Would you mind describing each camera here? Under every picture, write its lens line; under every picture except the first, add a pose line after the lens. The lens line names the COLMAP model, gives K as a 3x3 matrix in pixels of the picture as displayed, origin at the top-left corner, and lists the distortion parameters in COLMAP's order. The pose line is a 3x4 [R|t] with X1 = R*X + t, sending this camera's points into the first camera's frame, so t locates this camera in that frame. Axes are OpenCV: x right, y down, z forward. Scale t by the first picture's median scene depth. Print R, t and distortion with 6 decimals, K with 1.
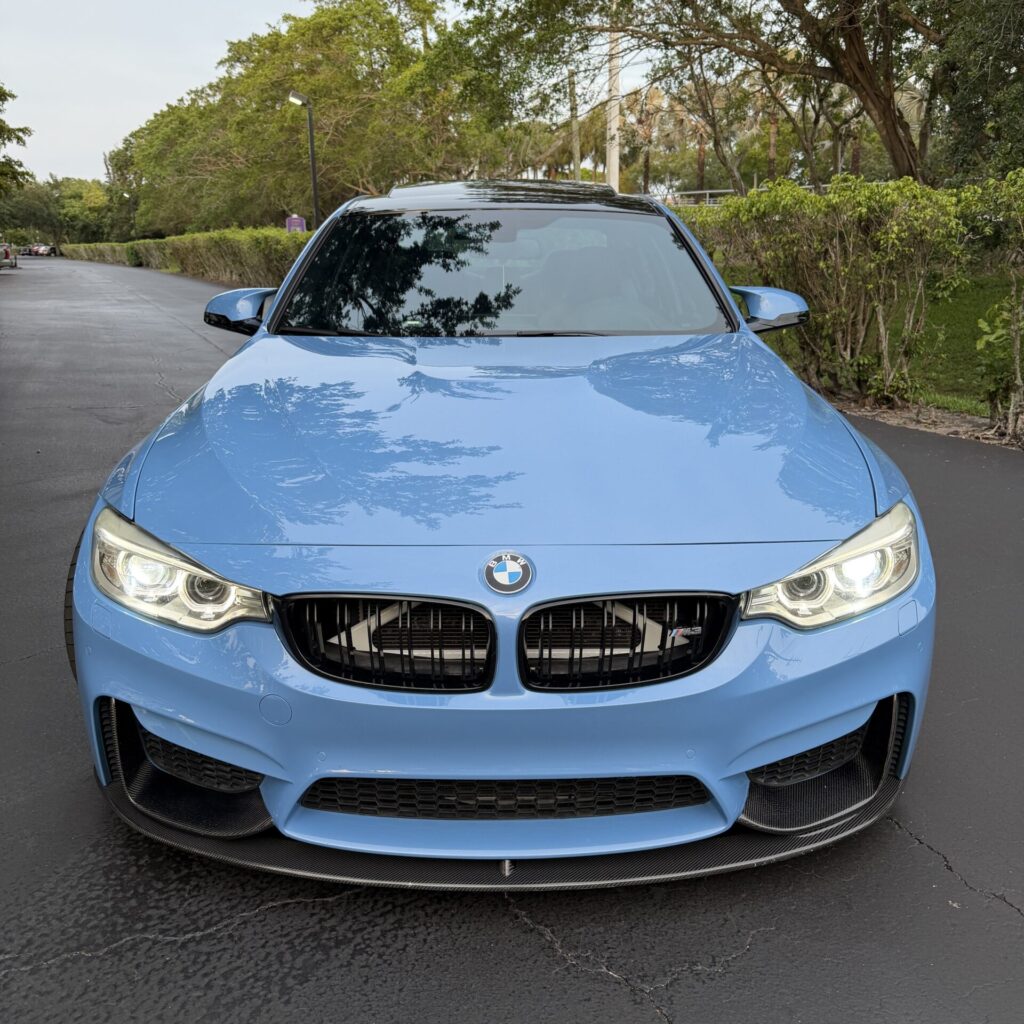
lens RADIAL K [[1069.3, 0, 512.0], [0, 1069.3, 530.1], [0, 0, 1]] dist [0.015989, -0.028494]
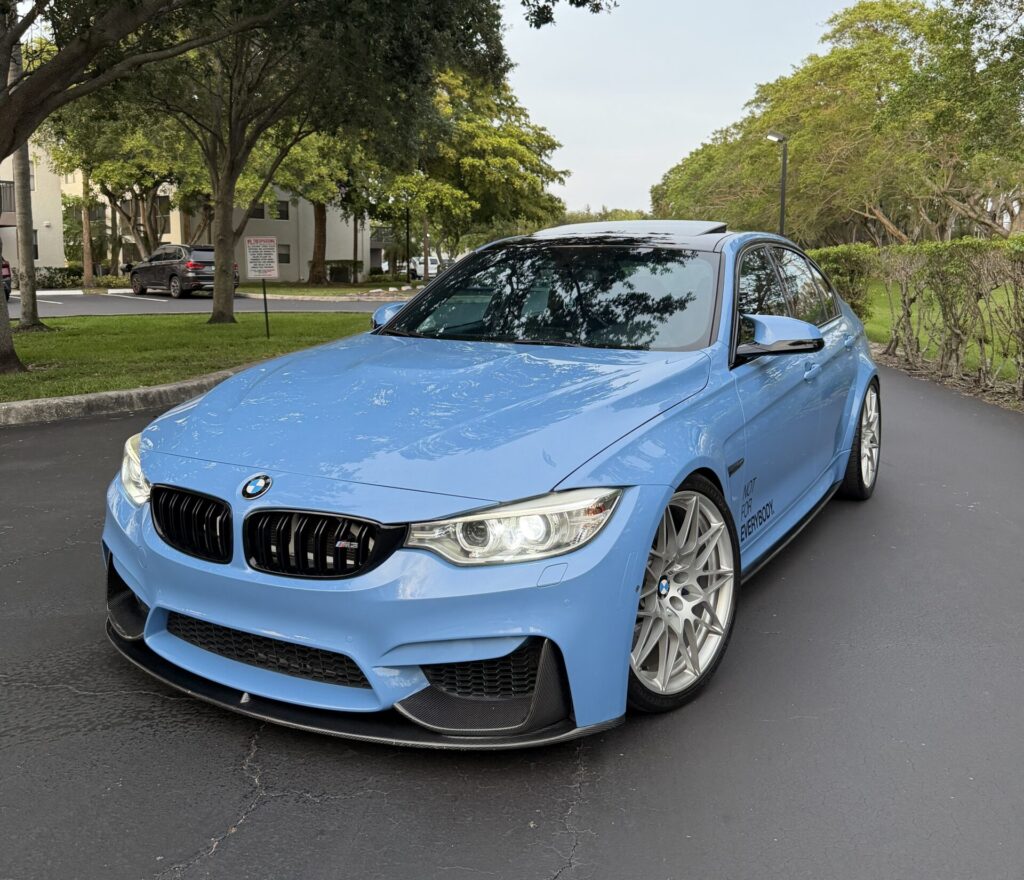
lens RADIAL K [[1086.5, 0, 510.4], [0, 1086.5, 393.2], [0, 0, 1]] dist [0.234427, -0.769764]
pose [[0.834785, 0.076941, -0.545174, 0.165009], [-0.154710, 0.983072, -0.098153, 0.001175], [0.528393, 0.166281, 0.832557, -0.015847]]
